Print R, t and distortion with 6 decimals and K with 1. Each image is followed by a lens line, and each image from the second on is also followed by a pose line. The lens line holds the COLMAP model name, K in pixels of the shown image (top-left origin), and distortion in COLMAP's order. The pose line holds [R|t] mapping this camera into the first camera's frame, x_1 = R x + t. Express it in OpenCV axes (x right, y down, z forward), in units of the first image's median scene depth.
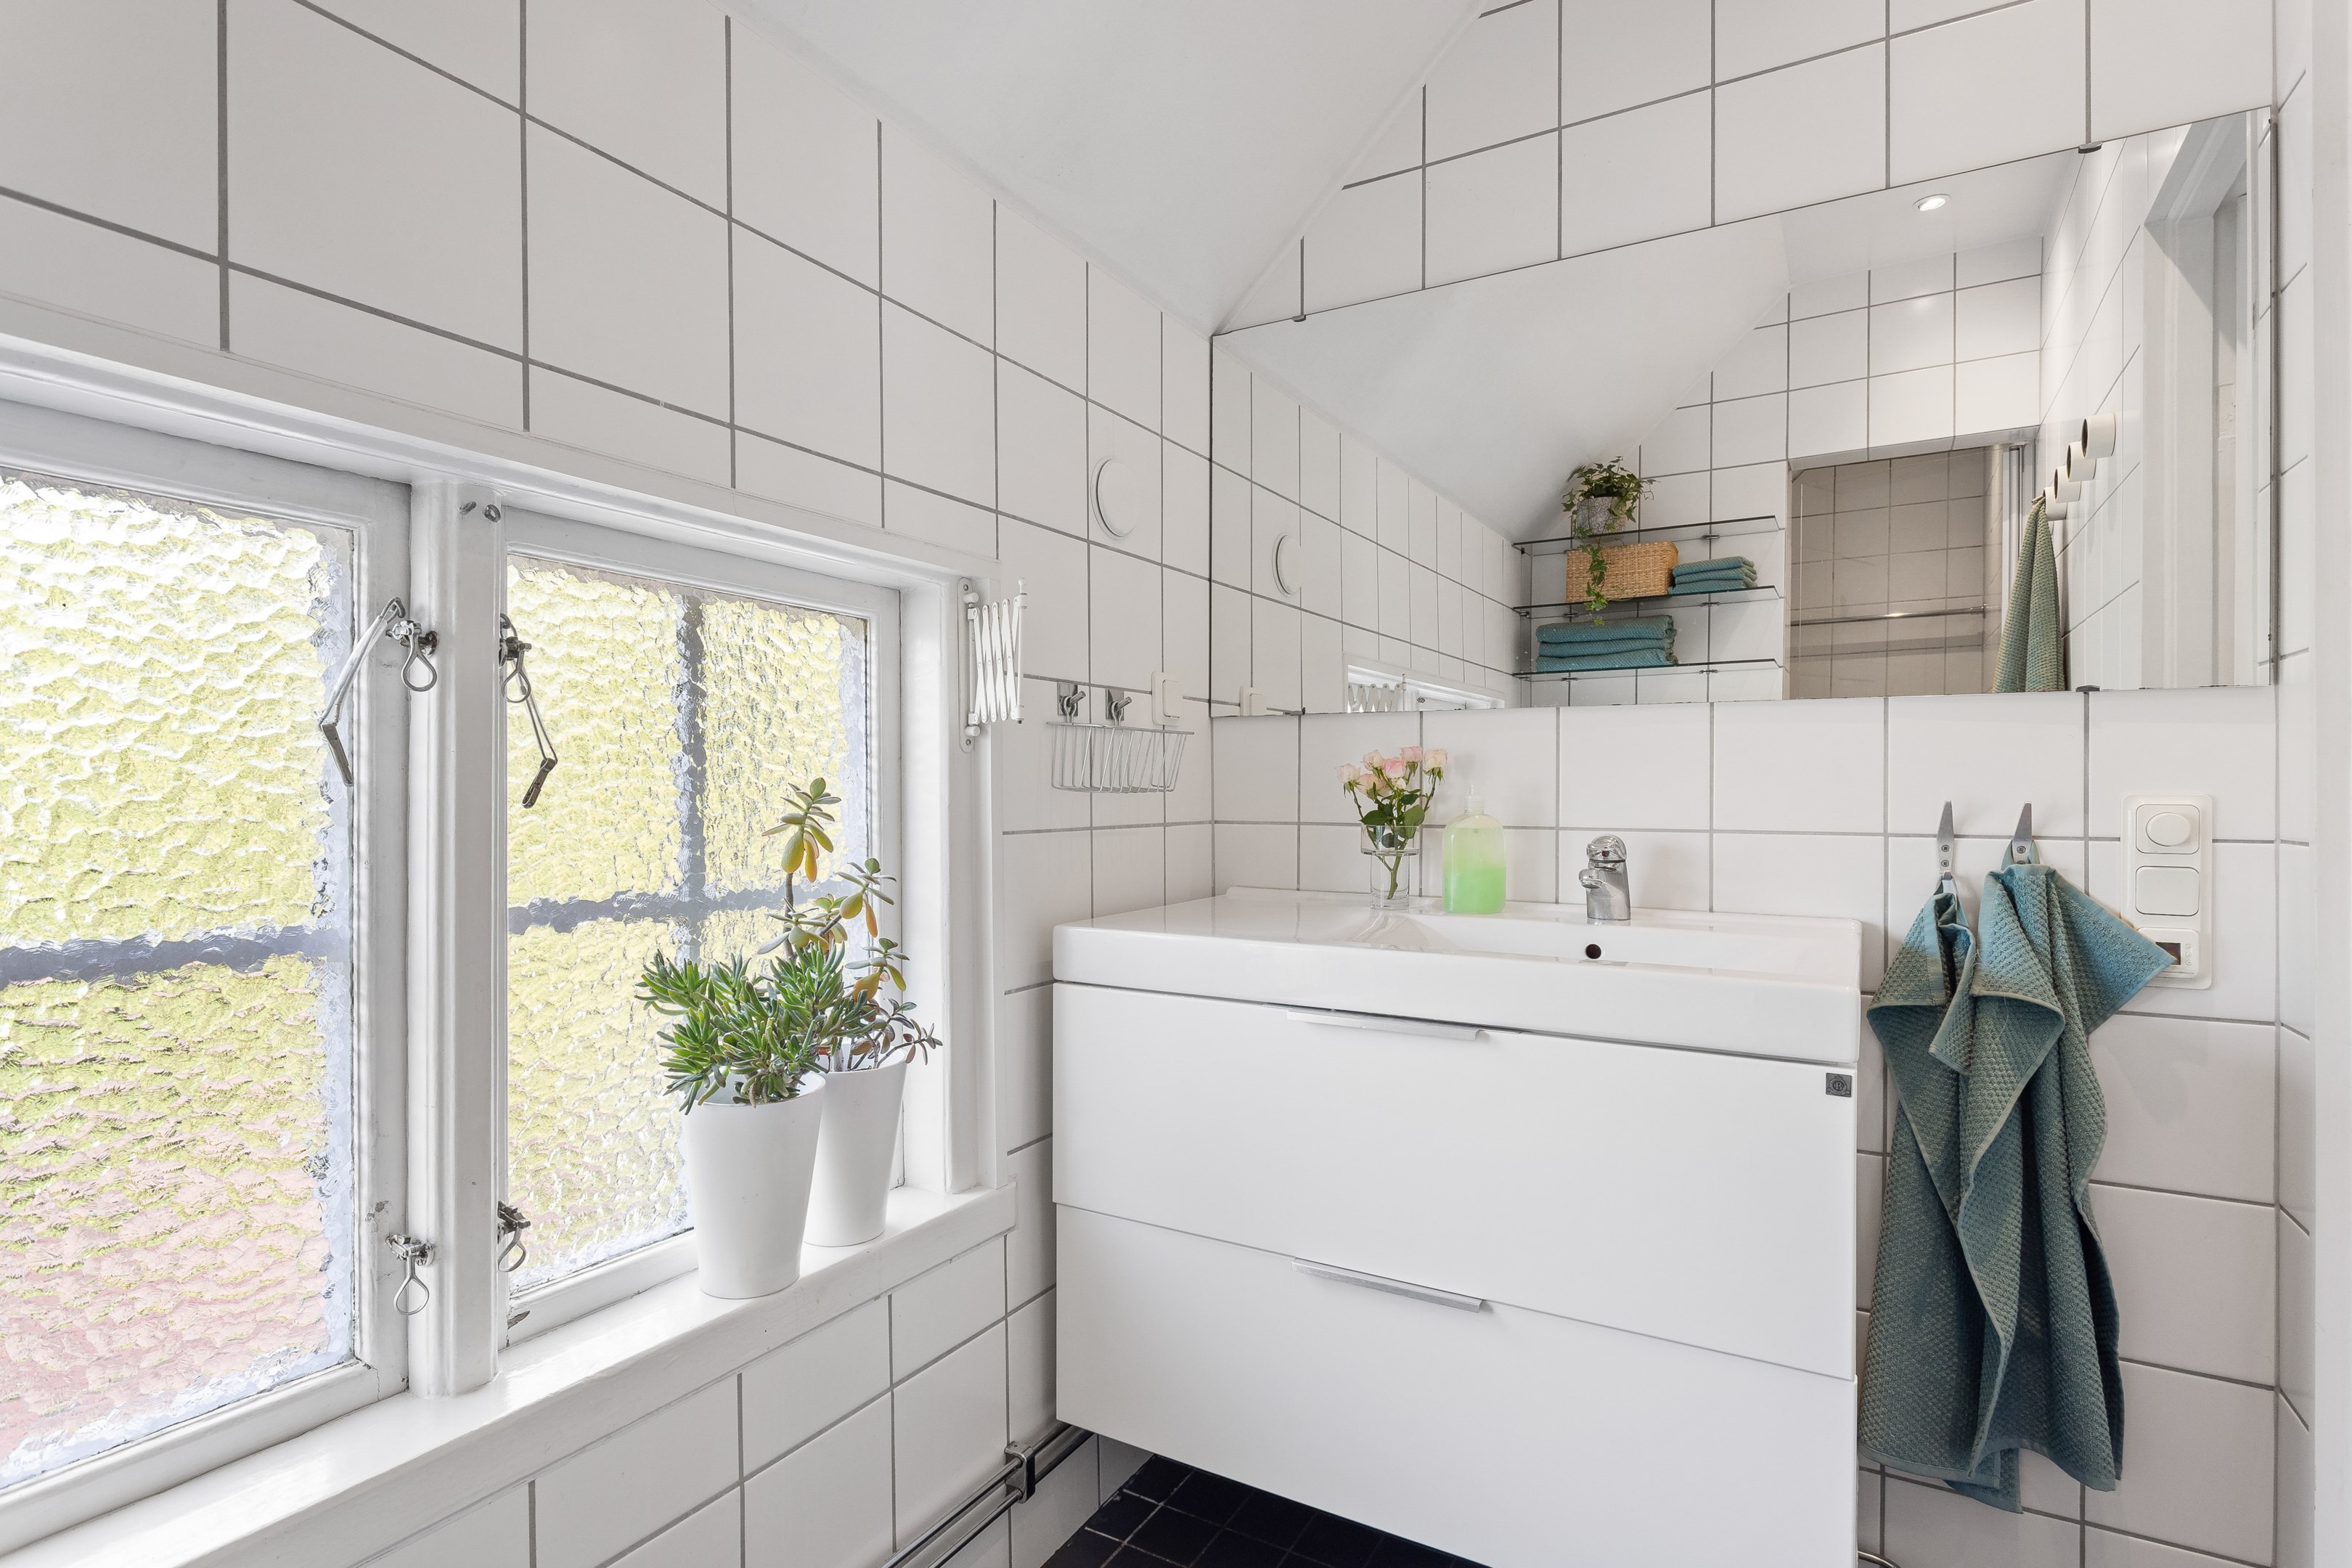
lens RADIAL K [[1183.2, 0, 1184.3], [0, 1183.2, 781.4], [0, 0, 1]] dist [-0.011406, 0.003937]
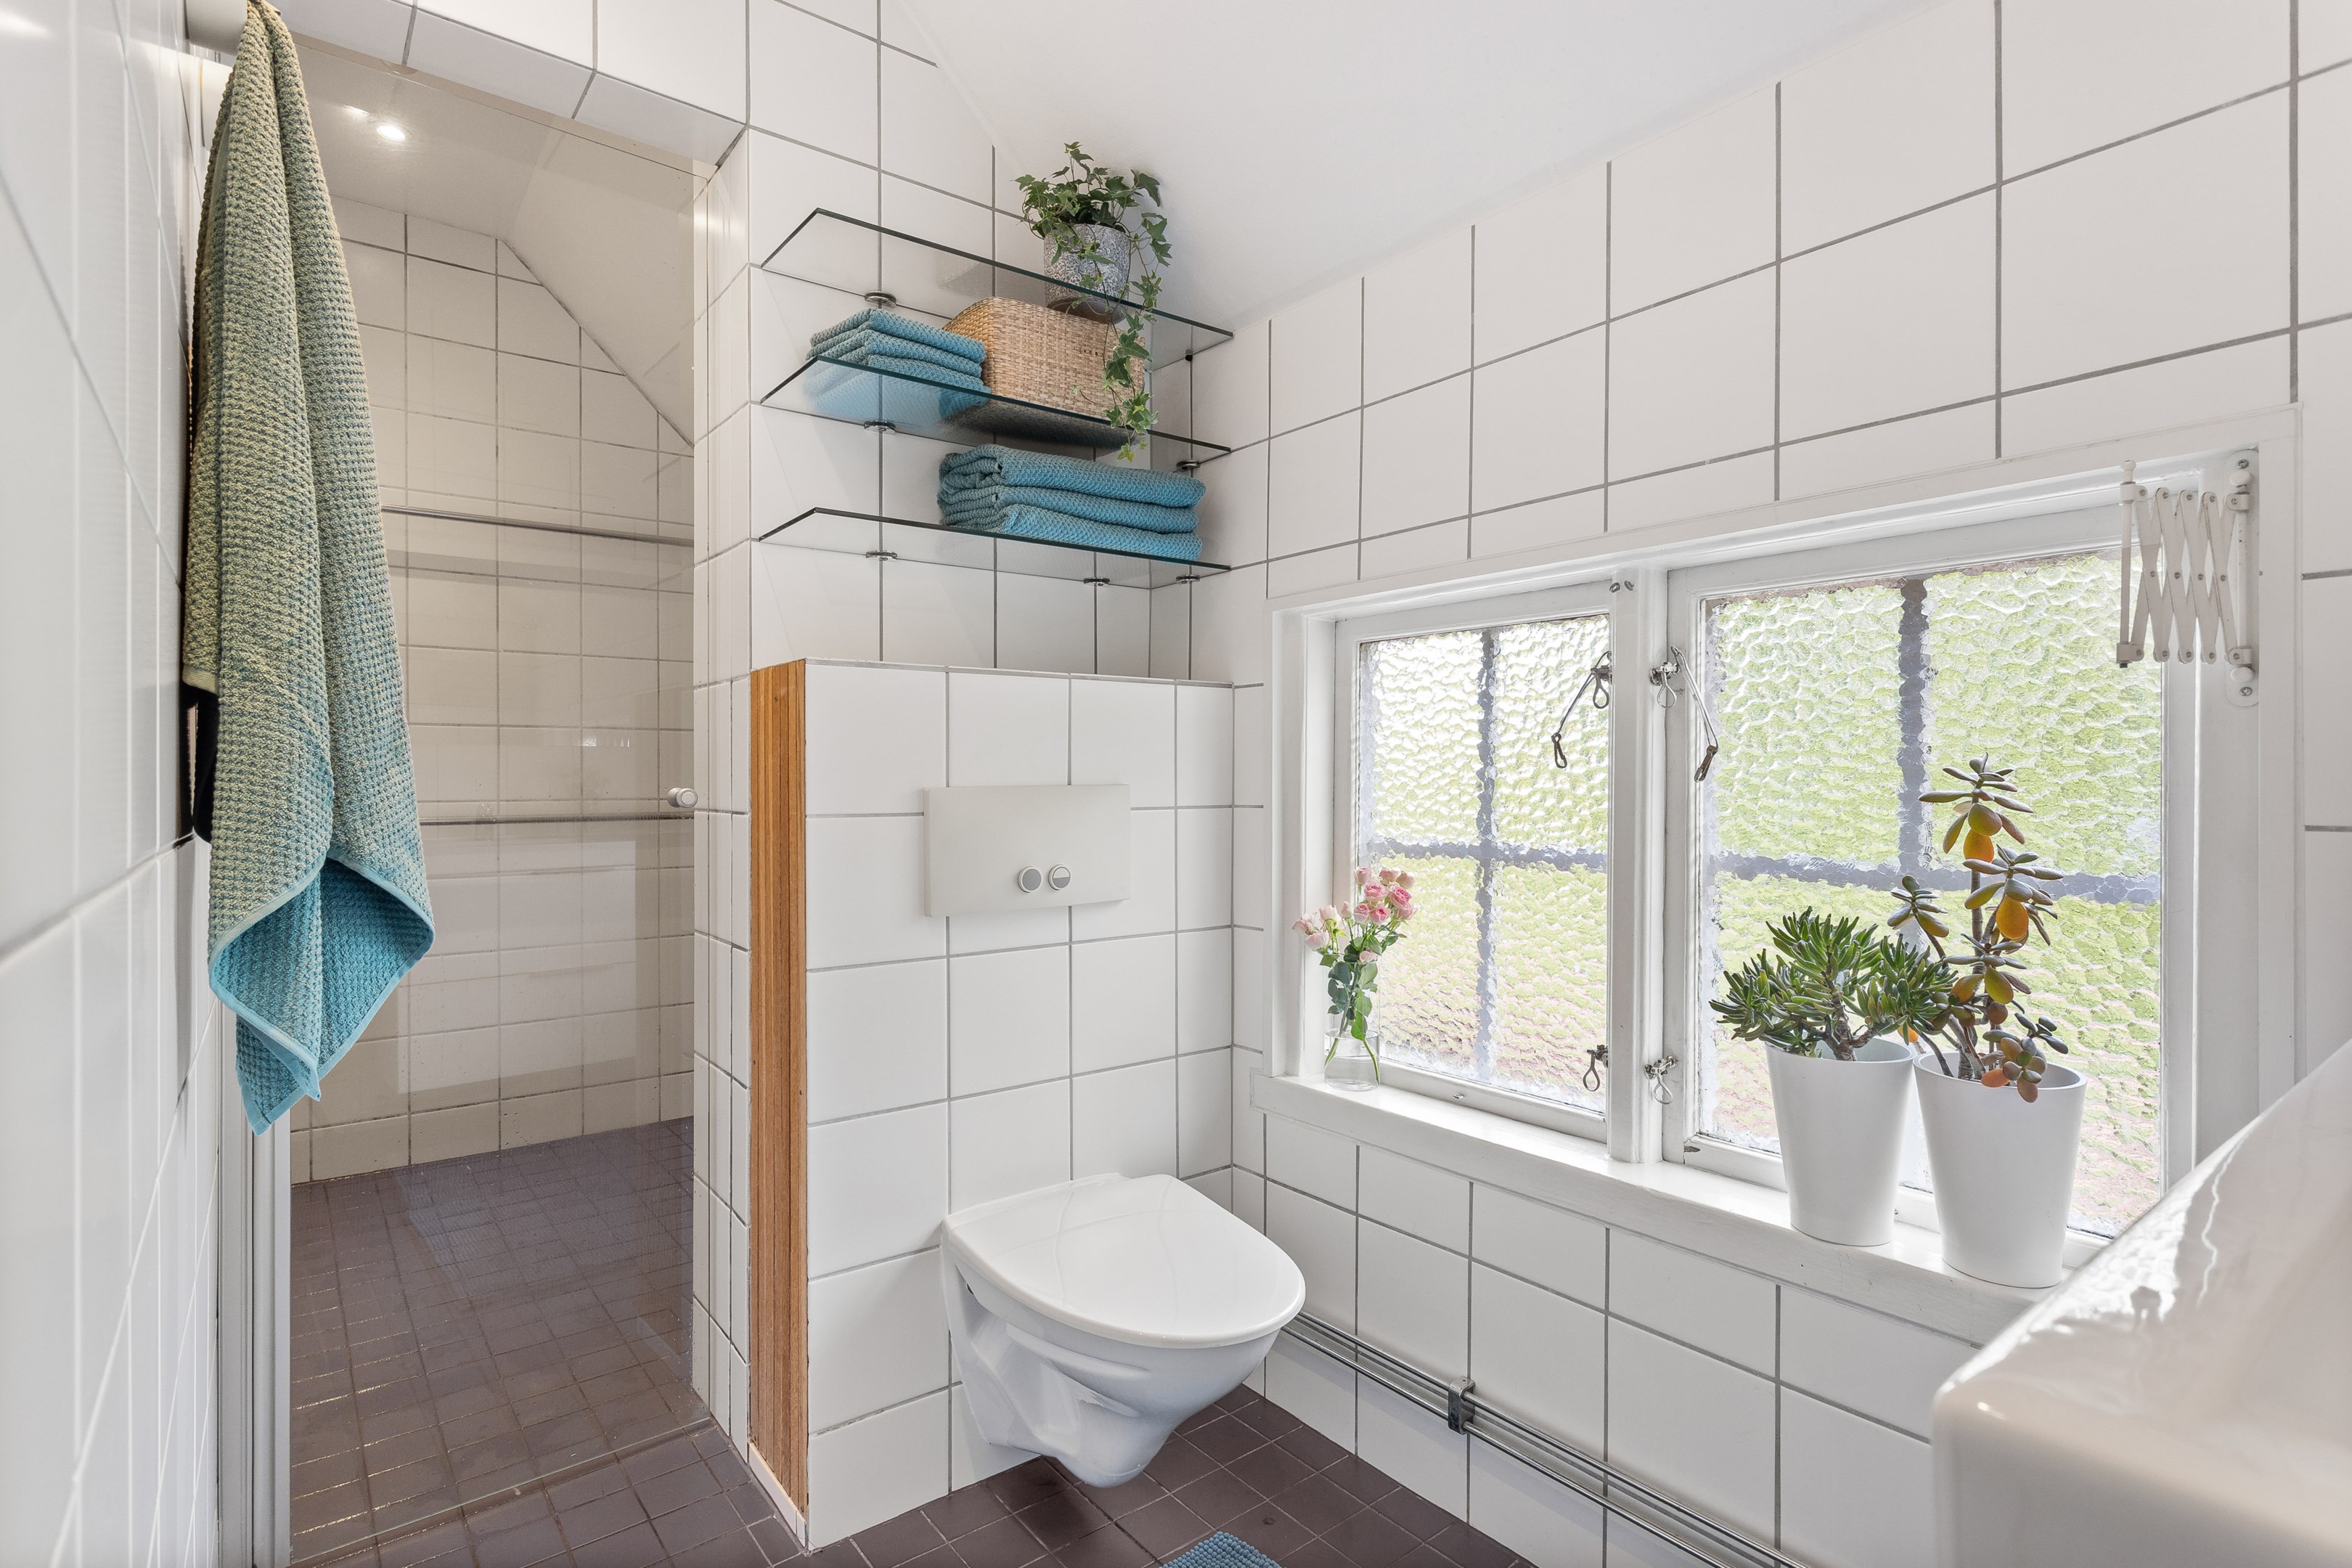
lens RADIAL K [[1131.2, 0, 1179.7], [0, 1131.2, 793.3], [0, 0, 1]] dist [0.000231, 0.000054]
pose [[-0.333534, 0.002962, -0.942733, 0.982538], [0.004473, 0.999989, 0.001560, 0.033106], [0.942727, -0.003697, -0.333544, 0.959993]]
